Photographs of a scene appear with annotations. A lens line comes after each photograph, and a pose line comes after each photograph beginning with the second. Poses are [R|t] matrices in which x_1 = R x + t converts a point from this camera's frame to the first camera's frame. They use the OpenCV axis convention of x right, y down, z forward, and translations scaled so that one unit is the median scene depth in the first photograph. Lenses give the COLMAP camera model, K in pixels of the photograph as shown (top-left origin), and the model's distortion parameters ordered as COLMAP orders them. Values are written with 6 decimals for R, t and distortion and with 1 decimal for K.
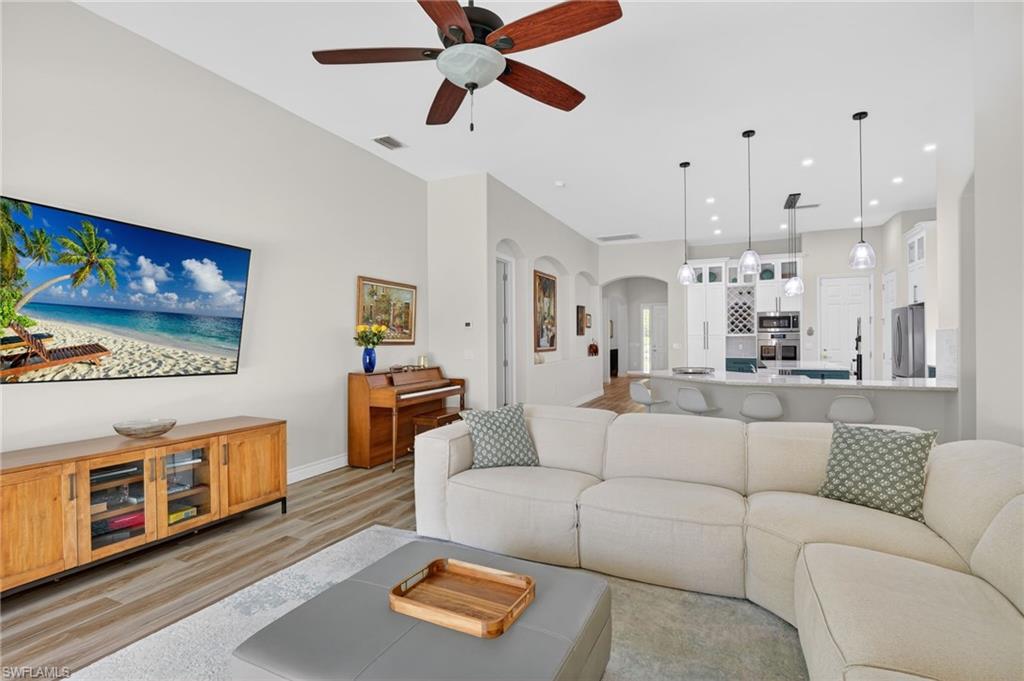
lens RADIAL K [[495.7, 0, 508.6], [0, 495.7, 340.2], [0, 0, 1]] dist [-0.010500, -0.004276]
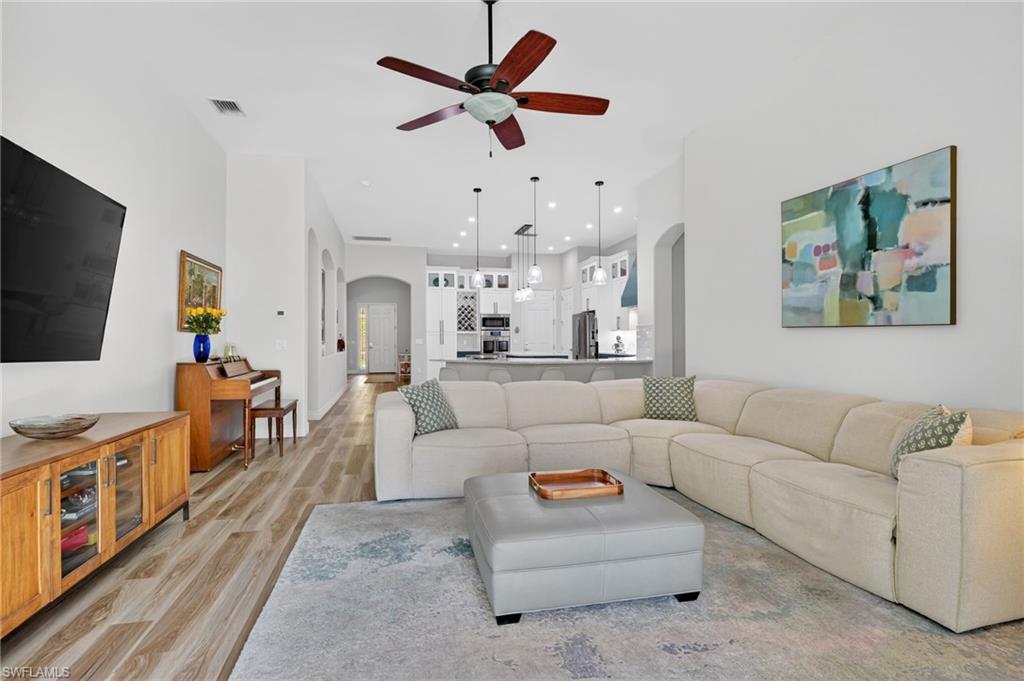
lens RADIAL K [[495.7, 0, 511.8], [0, 495.7, 336.5], [0, 0, 1]] dist [-0.010500, -0.004276]
pose [[0.784986, 0.008432, 0.619456, -0.378842], [-0.001041, 0.999924, -0.012291, 0.028194], [-0.619513, 0.009003, 0.784935, -0.020043]]
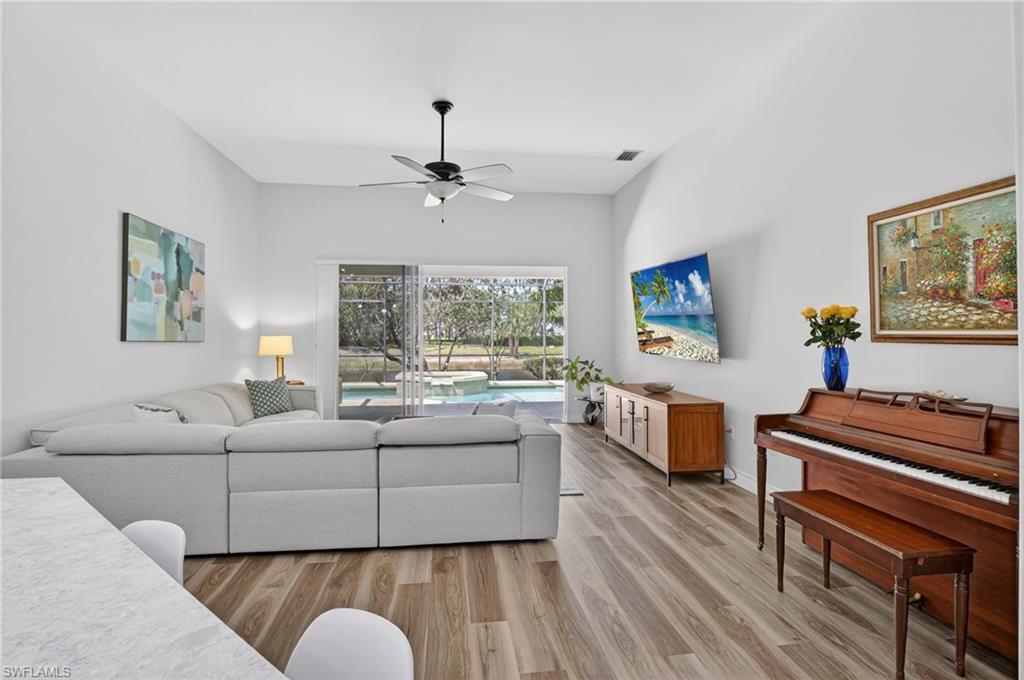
lens RADIAL K [[495.7, 0, 511.5], [0, 495.7, 332.5], [0, 0, 1]] dist [-0.010500, -0.004276]
pose [[-0.847258, 0.004914, -0.531159, 0.320246], [0.007662, 0.999966, -0.002971, -0.002418], [0.531127, -0.006587, -0.847267, 1.240177]]
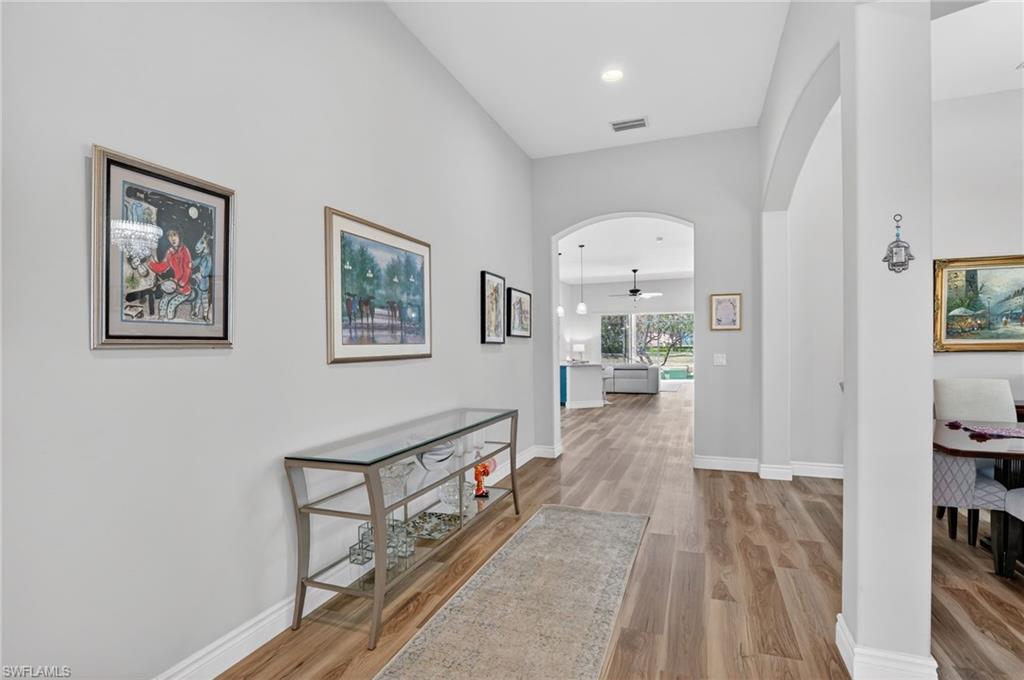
lens RADIAL K [[495.7, 0, 513.0], [0, 495.7, 343.0], [0, 0, 1]] dist [-0.010500, -0.004276]
pose [[-0.997349, 0.013668, -0.071478, 0.817524], [0.013943, 0.999897, -0.003348, -0.005062], [0.071425, -0.004336, -0.997437, 3.072100]]
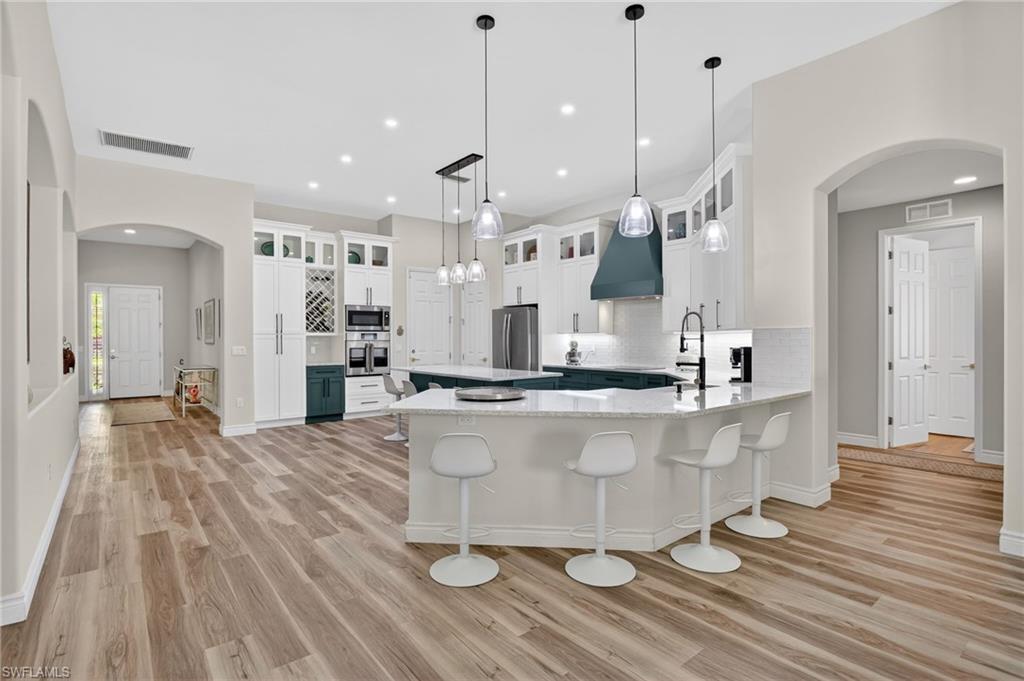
lens RADIAL K [[495.7, 0, 513.0], [0, 495.7, 338.1], [0, 0, 1]] dist [-0.010500, -0.004276]
pose [[0.444898, 0.004341, 0.895571, -0.135447], [0.002154, 0.999980, -0.005917, 0.000791], [-0.895578, 0.004561, 0.444880, 0.818777]]
